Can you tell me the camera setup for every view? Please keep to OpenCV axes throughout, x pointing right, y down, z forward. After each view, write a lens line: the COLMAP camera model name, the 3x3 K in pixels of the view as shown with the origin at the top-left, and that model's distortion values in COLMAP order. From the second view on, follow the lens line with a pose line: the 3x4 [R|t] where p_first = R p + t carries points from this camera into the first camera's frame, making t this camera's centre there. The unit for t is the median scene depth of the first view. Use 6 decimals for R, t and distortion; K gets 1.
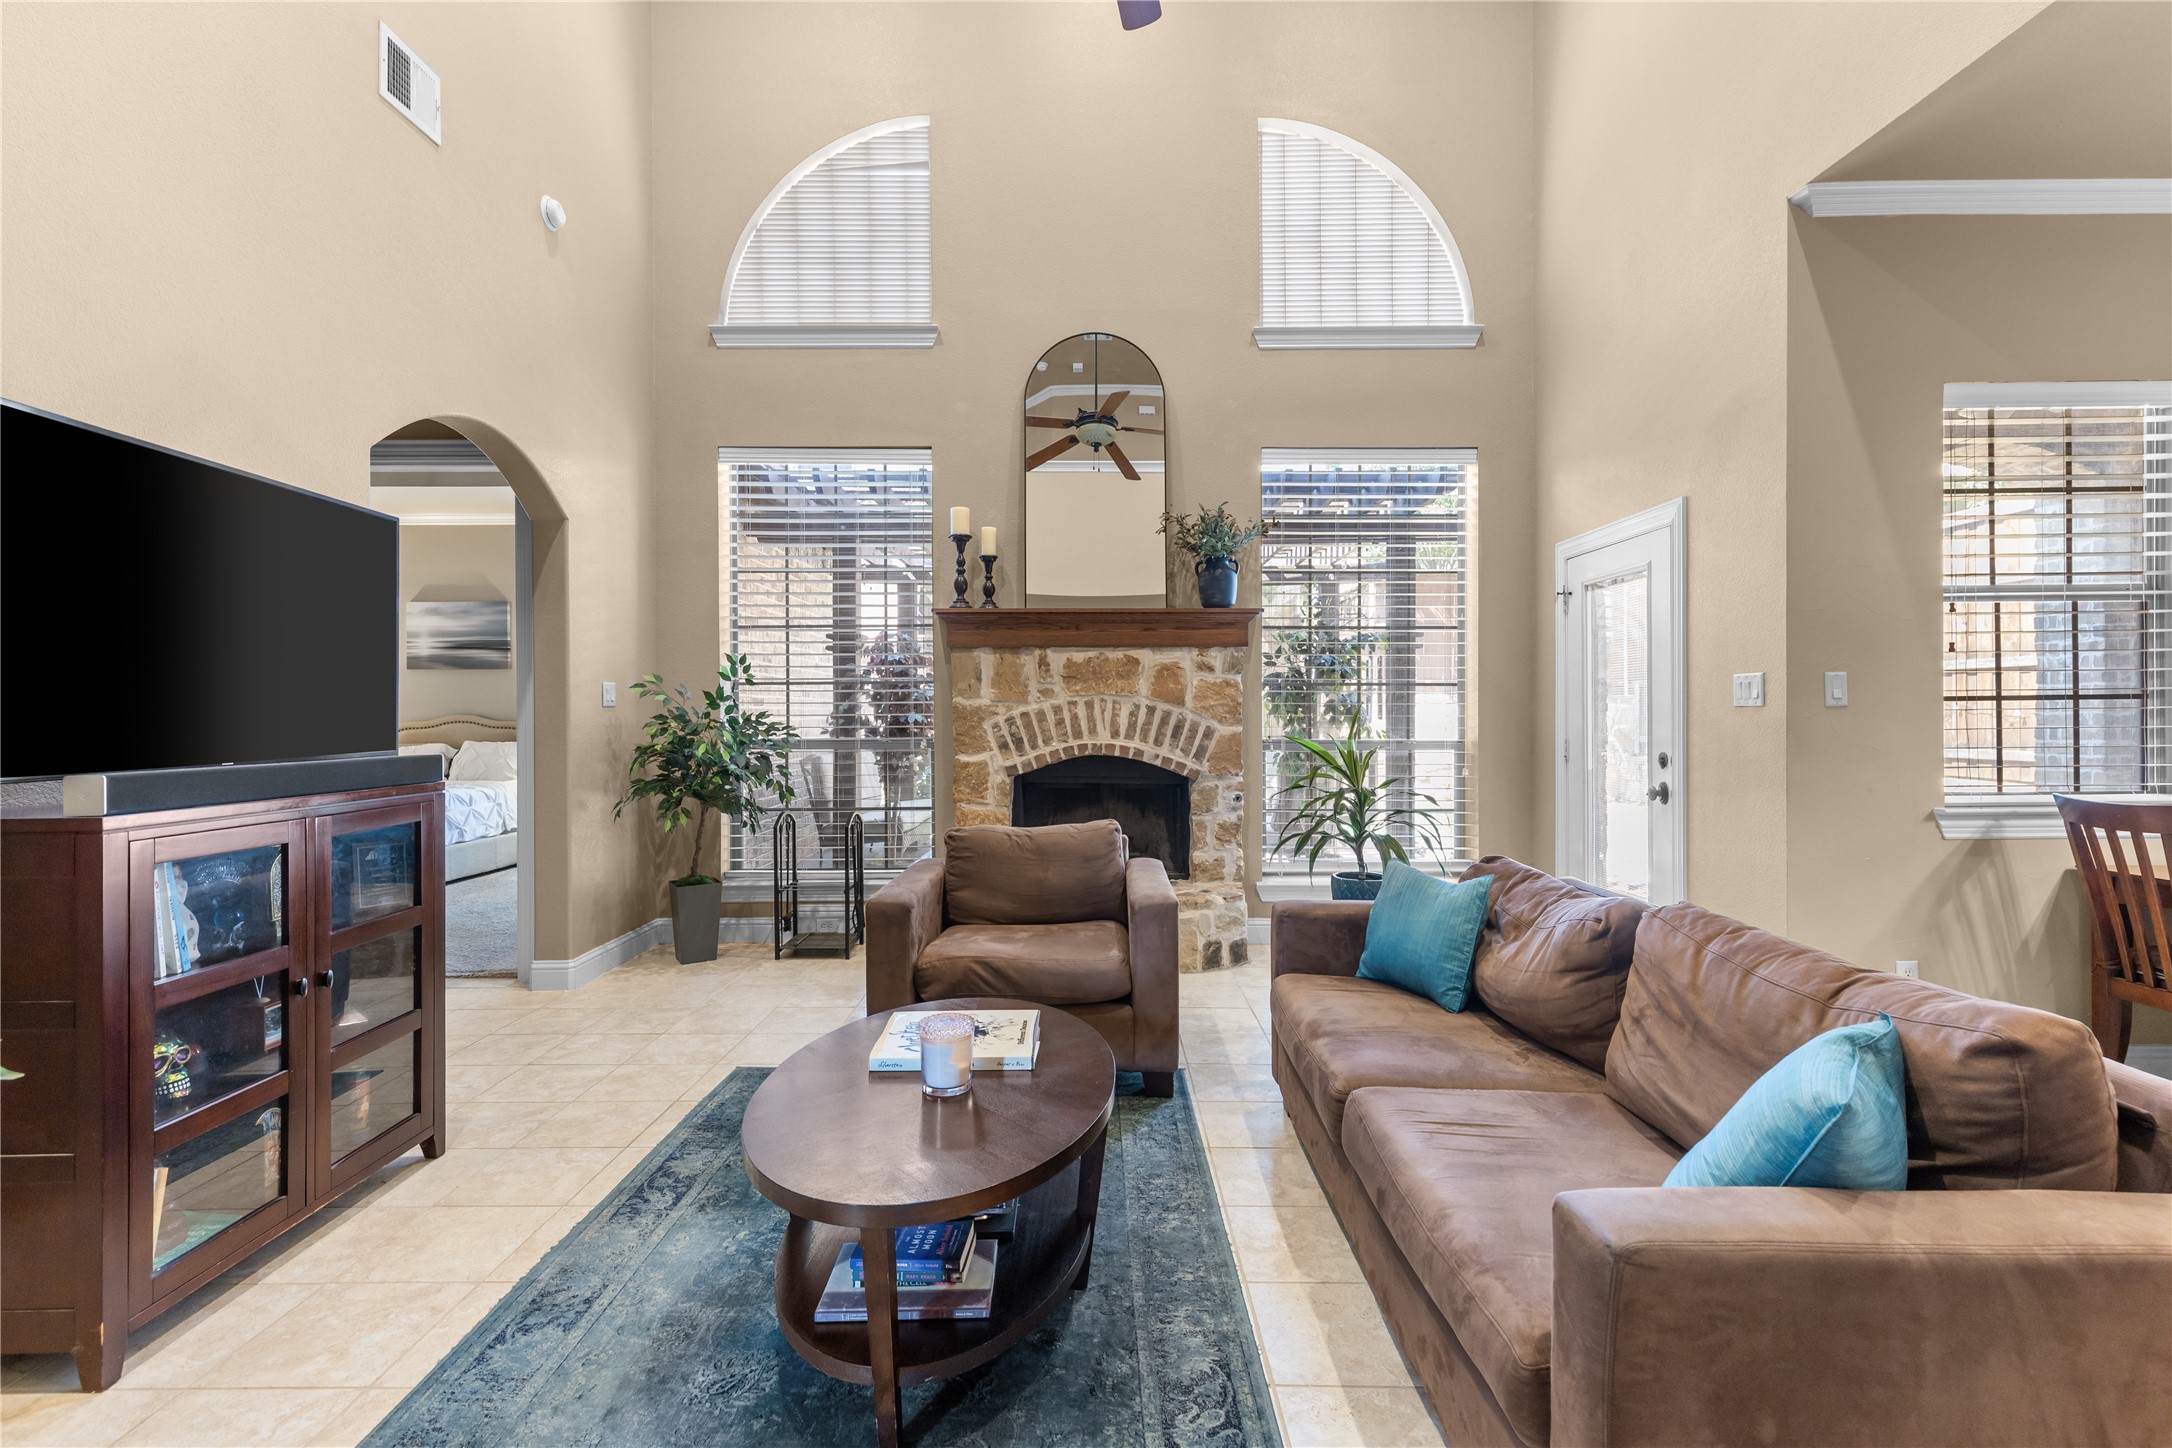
lens RADIAL K [[981.5, 0, 1088.5], [0, 981.5, 712.2], [0, 0, 1]] dist [0.018058, -0.005764]
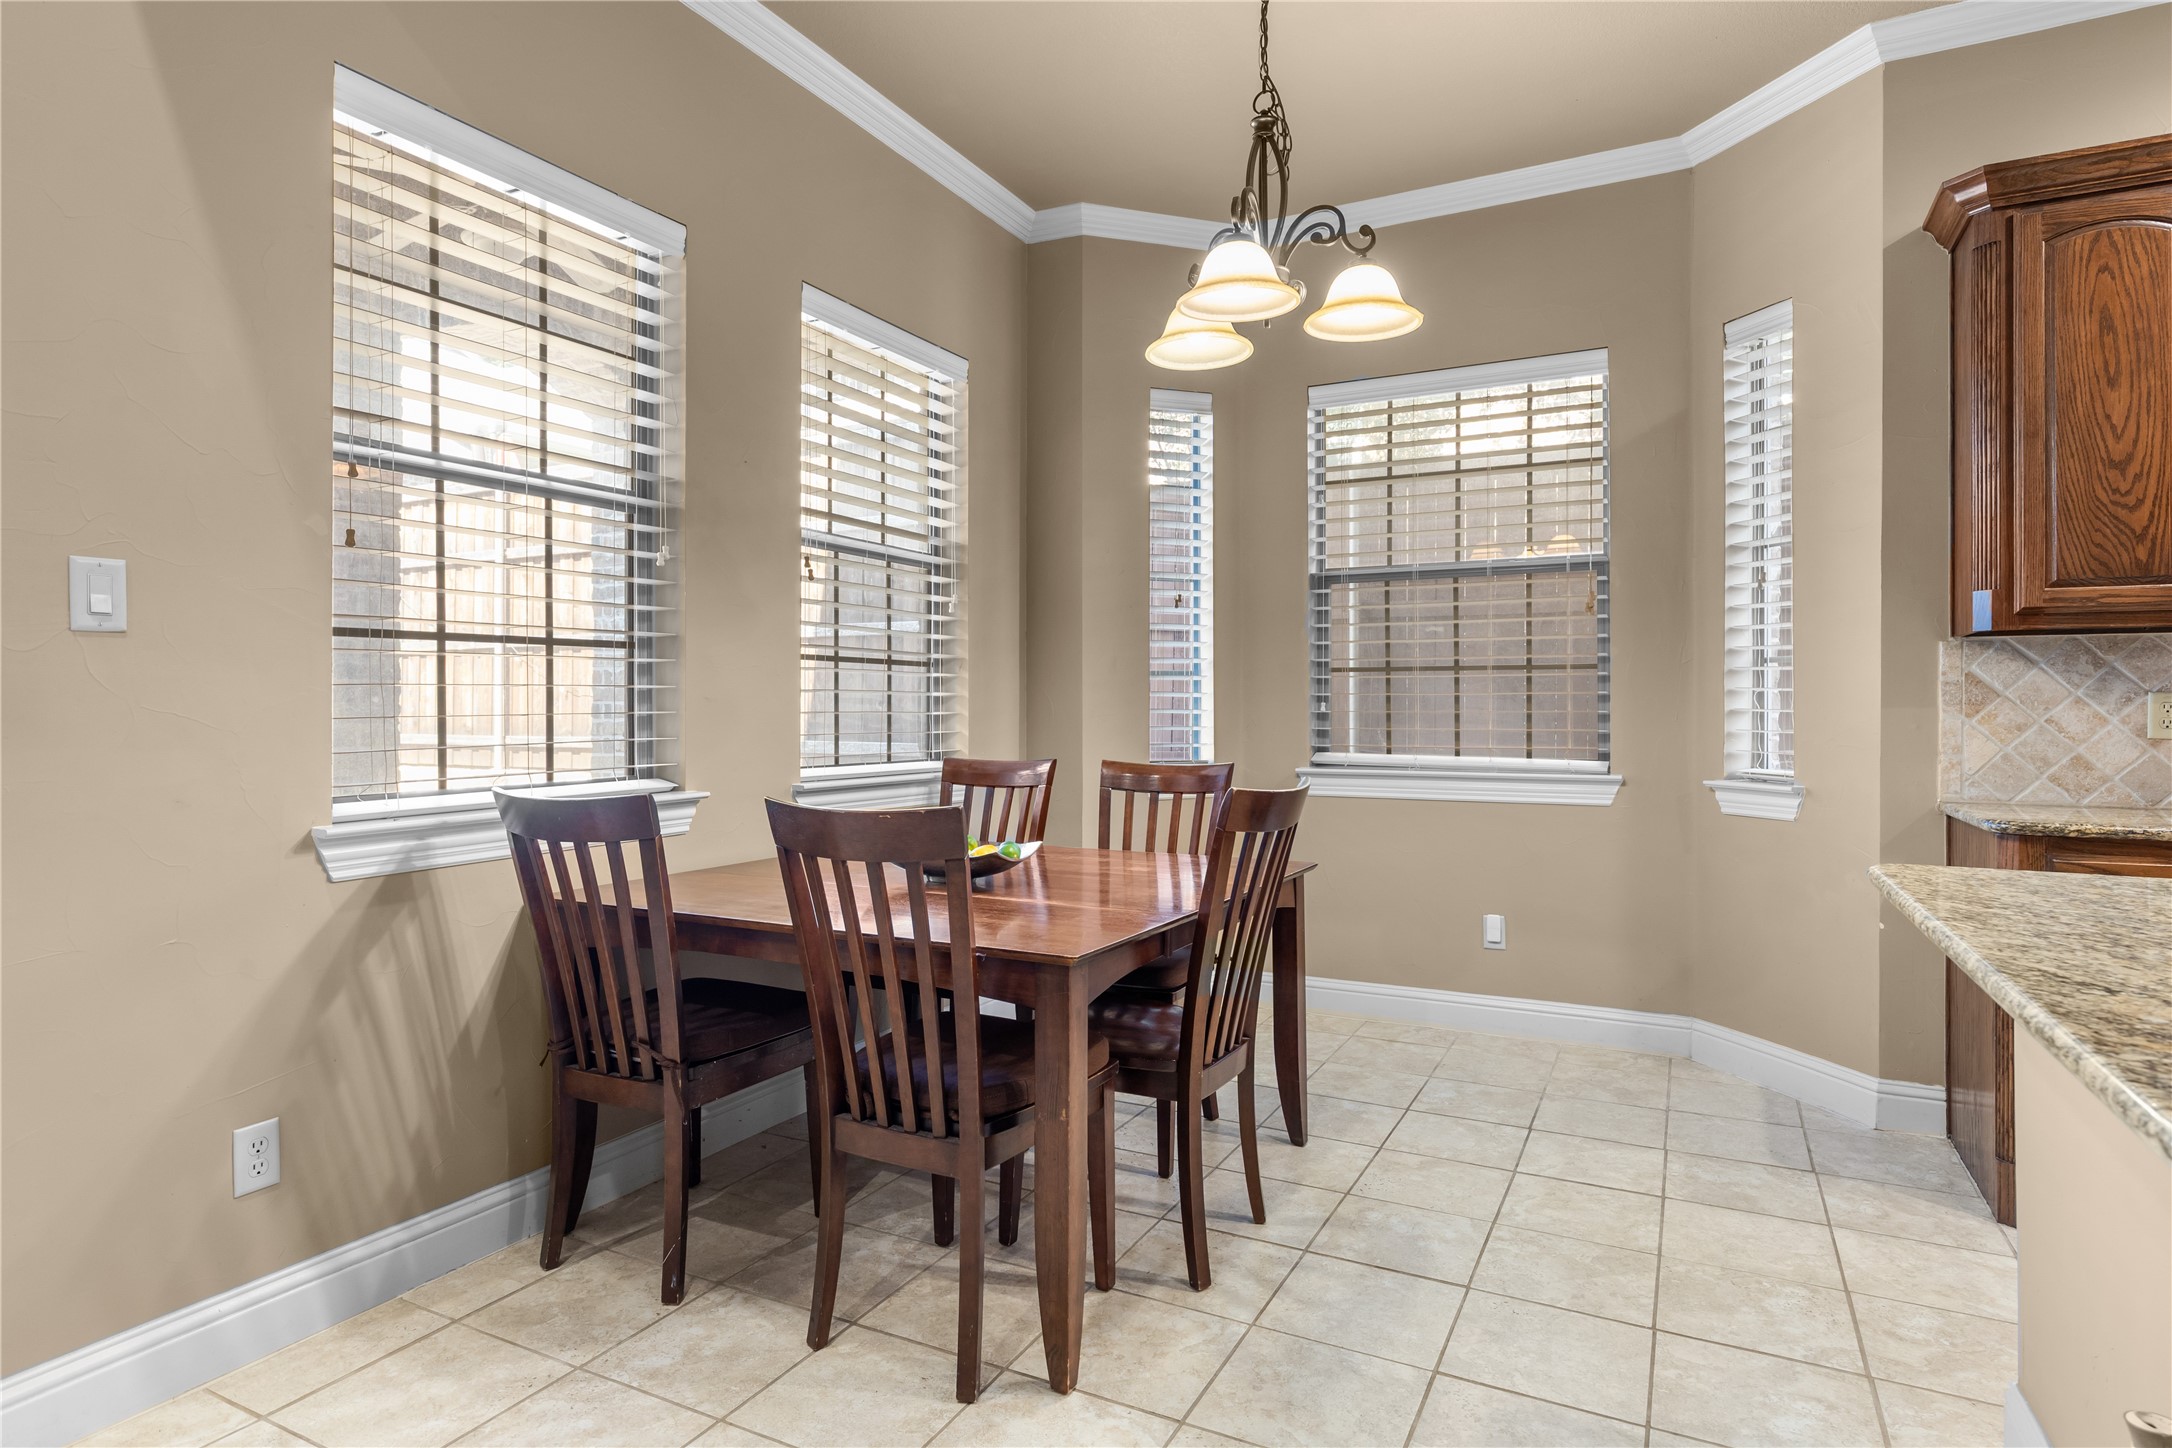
lens RADIAL K [[1162.3, 0, 1098.3], [0, 1162.3, 708.8], [0, 0, 1]] dist [-0.001332, 0.000063]
pose [[0.458438, 0.000796, 0.888726, 0.312539], [-0.002440, 0.999997, 0.000363, 0.019612], [-0.888723, -0.002335, 0.458439, 0.208531]]
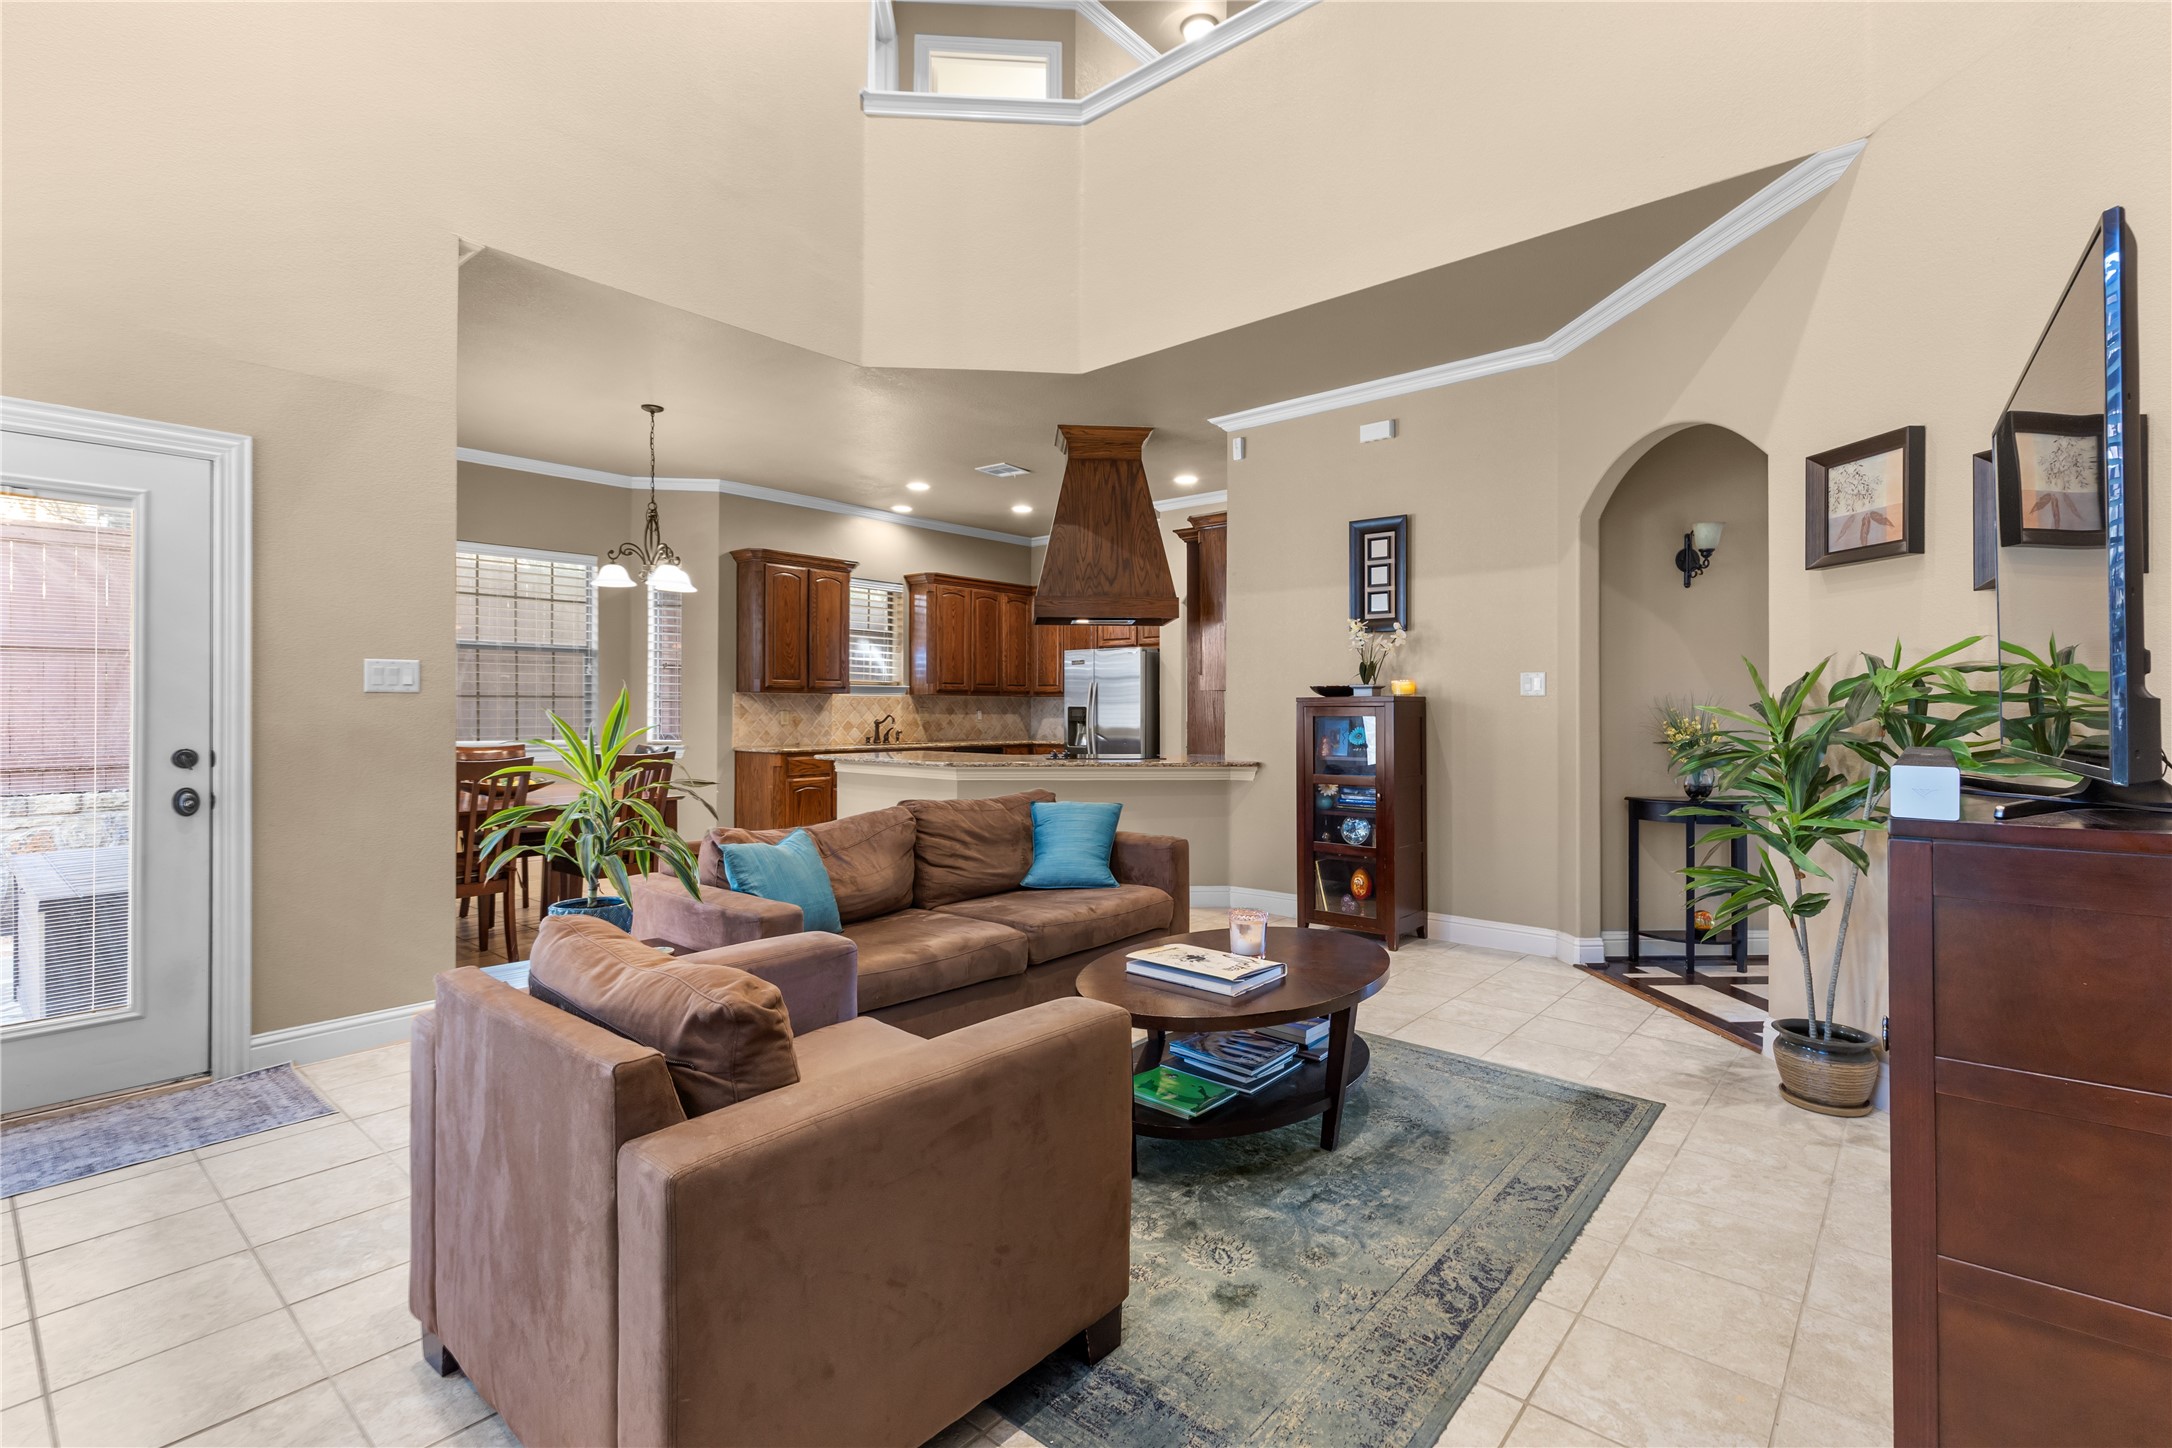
lens RADIAL K [[986.0, 0, 1093.3], [0, 986.0, 708.2], [0, 0, 1]] dist [0.018958, -0.007459]
pose [[-0.761312, -0.000780, 0.648386, -0.361549], [-0.001316, 0.999999, -0.000343, 0.006562], [-0.648385, -0.001115, -0.761312, 0.896198]]
